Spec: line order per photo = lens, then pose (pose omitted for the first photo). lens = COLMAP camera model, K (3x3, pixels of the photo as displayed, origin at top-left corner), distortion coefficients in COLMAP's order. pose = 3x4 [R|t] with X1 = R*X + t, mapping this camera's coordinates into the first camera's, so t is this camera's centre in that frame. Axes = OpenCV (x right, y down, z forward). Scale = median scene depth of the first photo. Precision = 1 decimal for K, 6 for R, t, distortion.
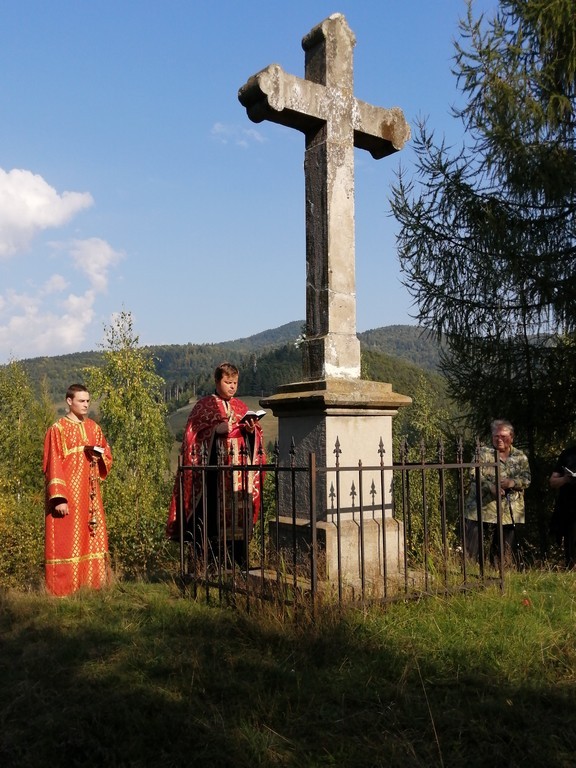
lens RADIAL K [[802.5, 0, 284.9], [0, 802.5, 389.8], [0, 0, 1]] dist [-0.015500, 0.000000]
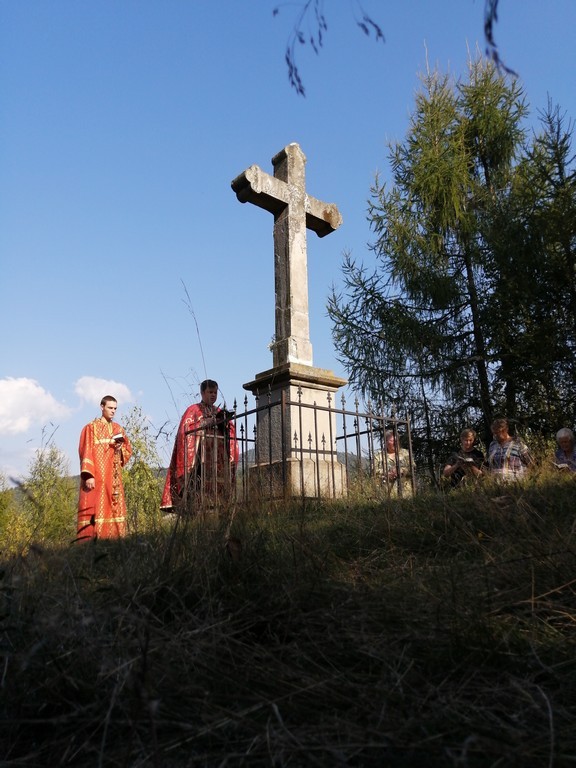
lens RADIAL K [[599.1, 0, 283.3], [0, 599.1, 381.7], [0, 0, 1]] dist [0.003704, 0.011368]
pose [[0.998043, 0.006961, 0.062147, -0.023427], [0.005783, 0.979255, -0.202550, 0.203408], [-0.062268, 0.202513, 0.977298, -0.044717]]
